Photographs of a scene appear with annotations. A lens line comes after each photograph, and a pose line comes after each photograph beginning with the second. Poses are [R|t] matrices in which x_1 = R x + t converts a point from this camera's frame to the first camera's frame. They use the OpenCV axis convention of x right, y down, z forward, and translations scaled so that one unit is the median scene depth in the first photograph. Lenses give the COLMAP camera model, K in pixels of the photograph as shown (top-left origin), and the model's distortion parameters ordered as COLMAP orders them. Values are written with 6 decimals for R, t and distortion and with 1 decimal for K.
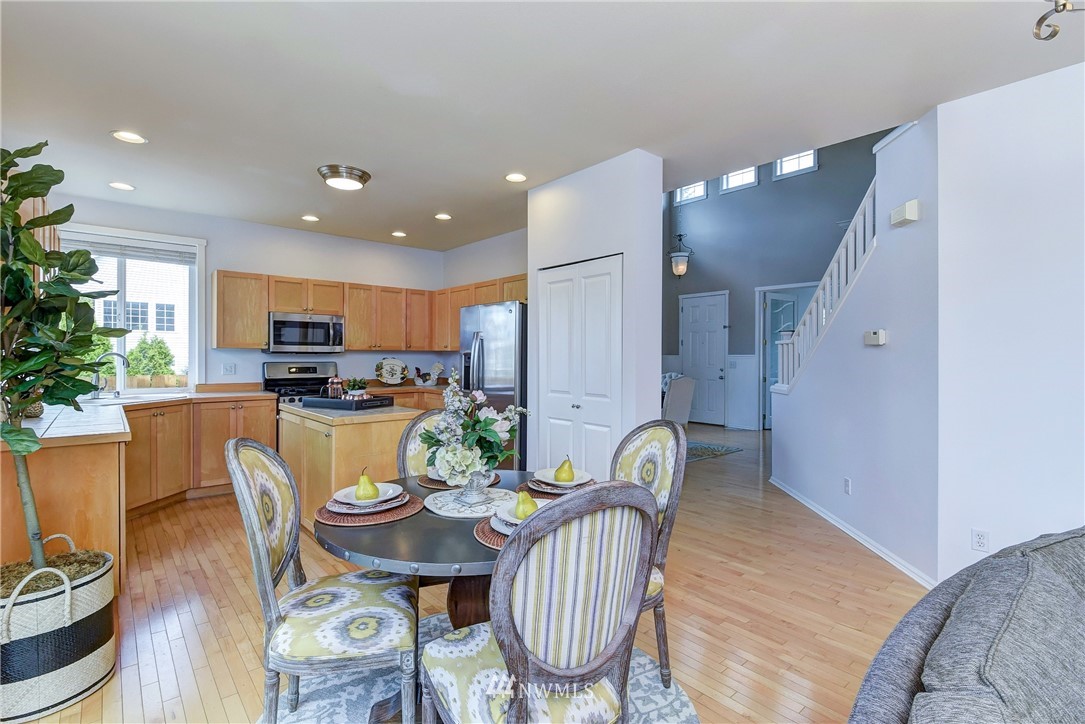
lens RADIAL K [[499.1, 0, 542.5], [0, 499.1, 362.0], [0, 0, 1]] dist [-0.008641, -0.000528]
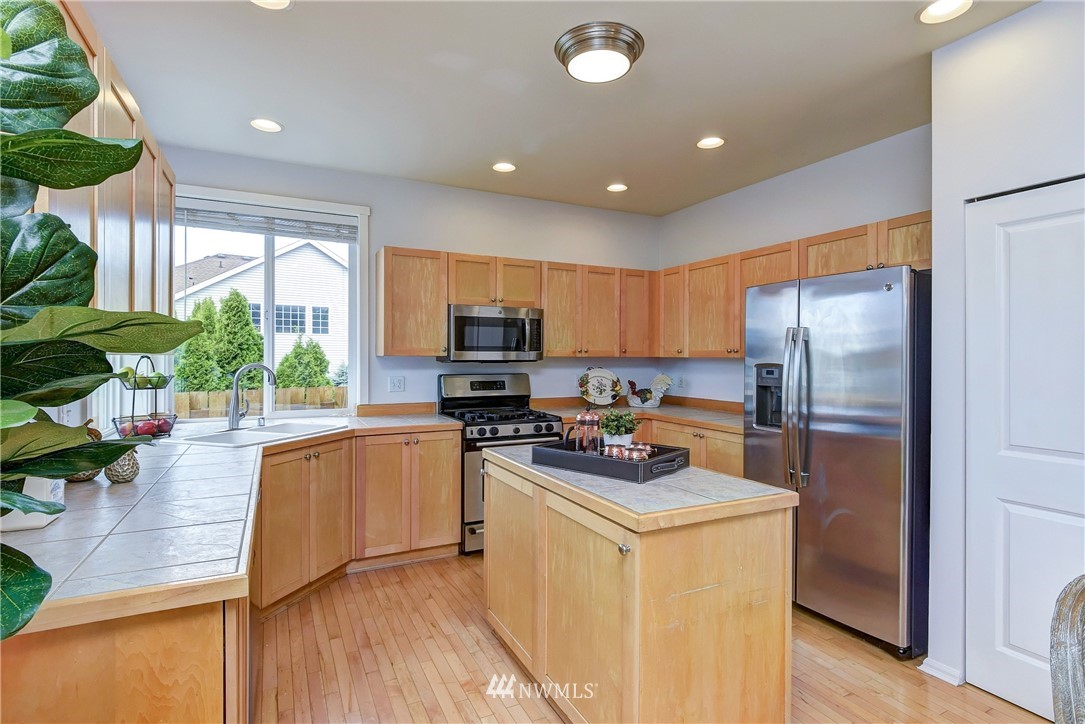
lens RADIAL K [[536.2, 0, 542.5], [0, 536.2, 362.0], [0, 0, 1]] dist [0.000575, -0.000331]
pose [[0.967191, 0.000827, -0.254050, -0.217794], [-0.001415, 0.999997, -0.002132, -0.016498], [0.254048, 0.002421, 0.967189, 0.285376]]
